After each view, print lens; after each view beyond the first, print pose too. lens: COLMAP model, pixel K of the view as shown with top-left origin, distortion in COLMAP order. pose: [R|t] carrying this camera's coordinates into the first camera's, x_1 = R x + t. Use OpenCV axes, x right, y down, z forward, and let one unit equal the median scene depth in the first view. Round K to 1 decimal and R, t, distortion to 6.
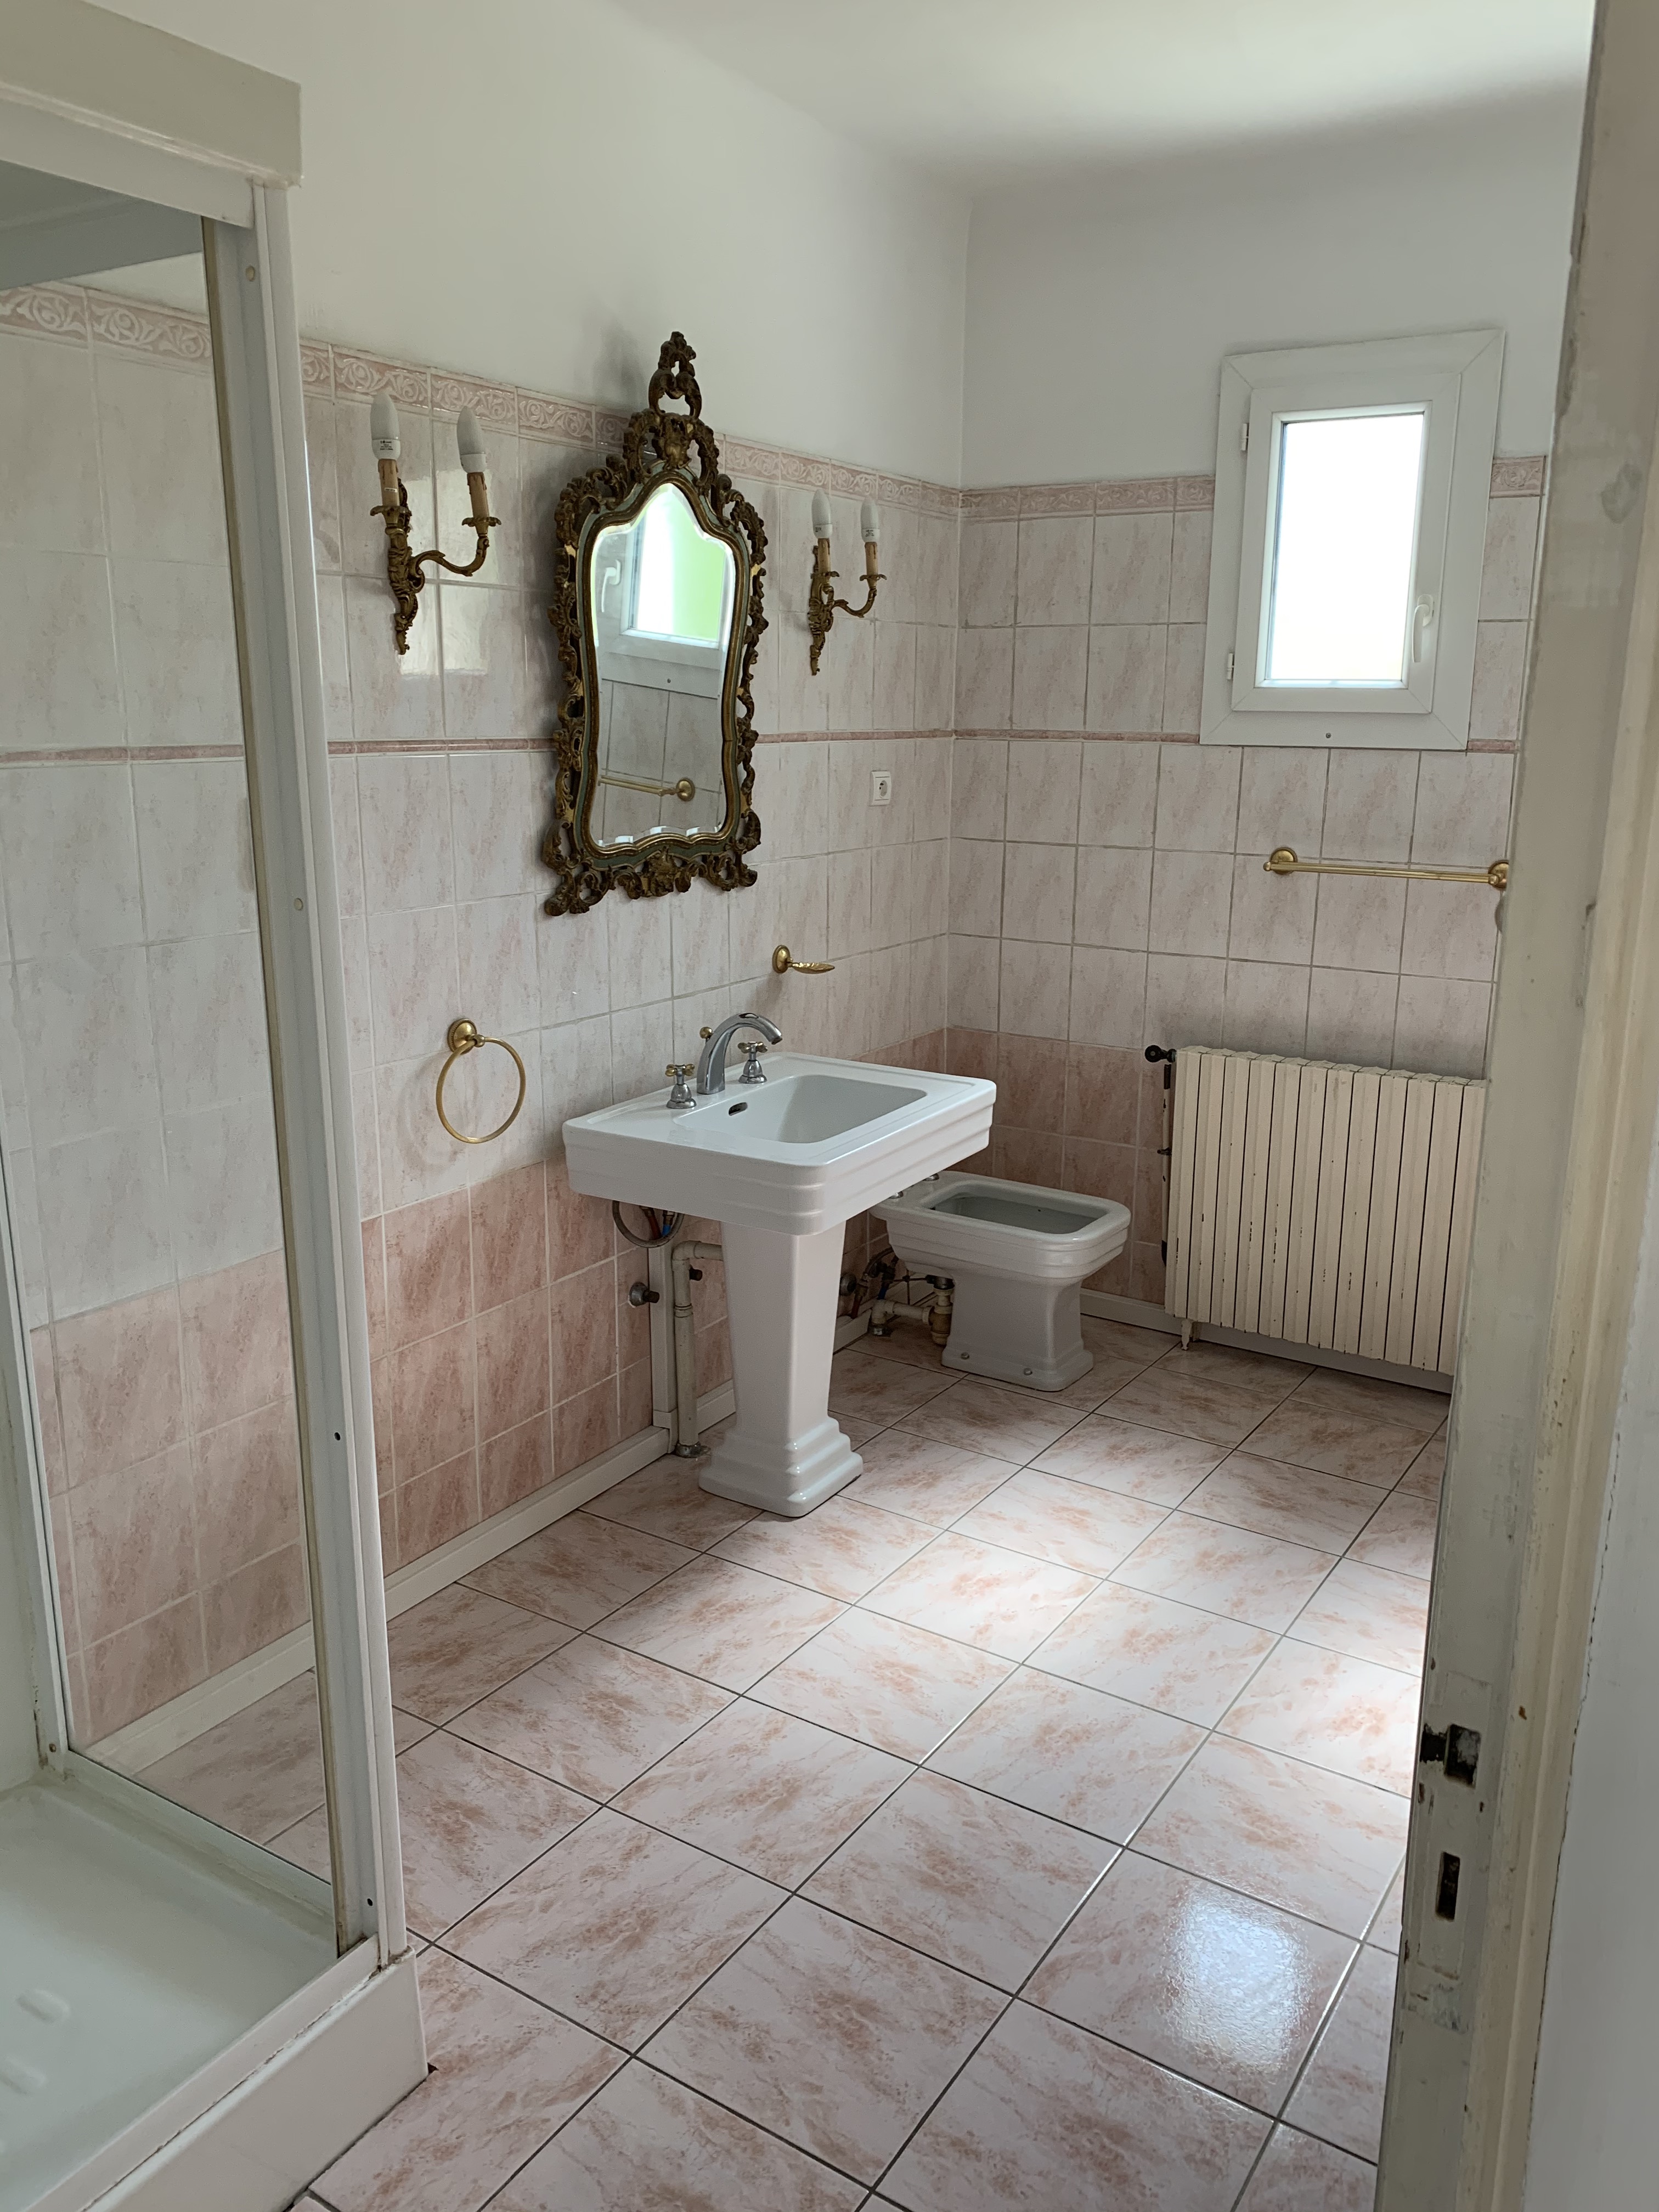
lens RADIAL K [[1686.6, 0, 762.9], [0, 1686.6, 1133.6], [0, 0, 1]] dist [-0.000131, -0.005265]
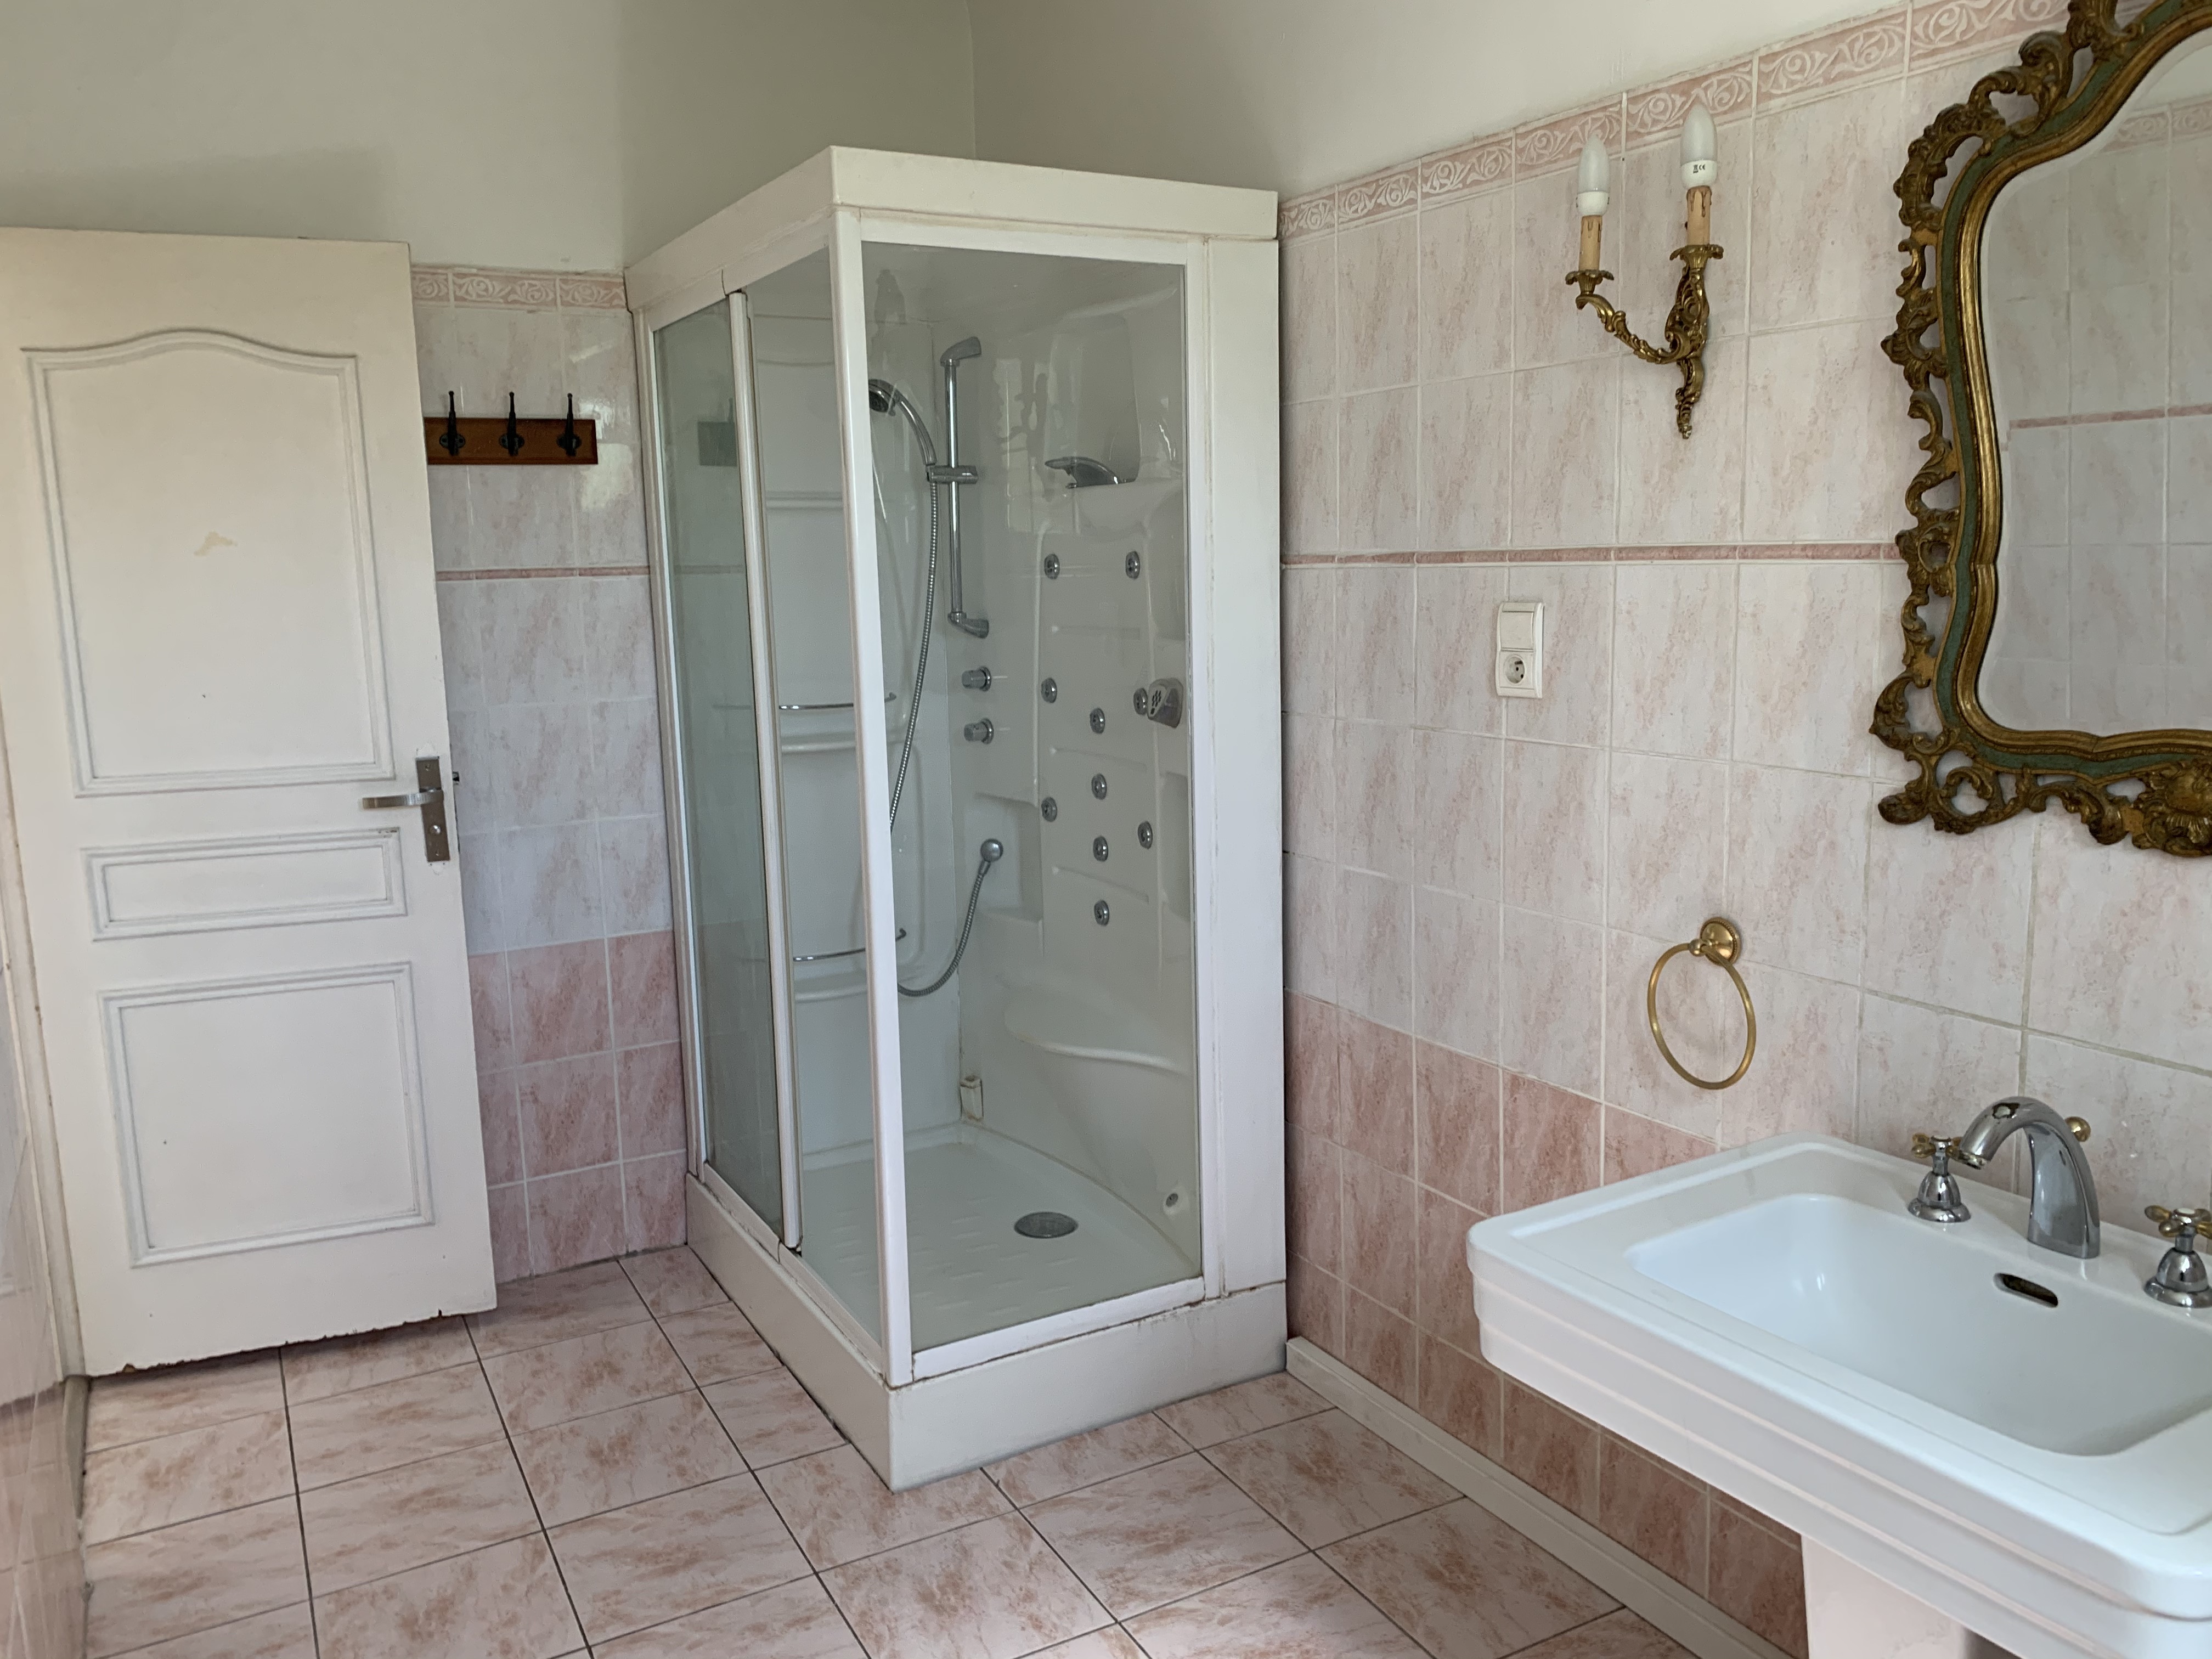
lens RADIAL K [[1686.6, 0, 1102.6], [0, 1686.6, 818.2], [0, 0, 1]] dist [-0.000131, -0.005265]
pose [[-0.441389, 0.163373, -0.882318, 0.637624], [-0.181772, 0.946620, 0.266213, -0.279190], [0.878712, 0.277885, -0.388131, 1.126894]]
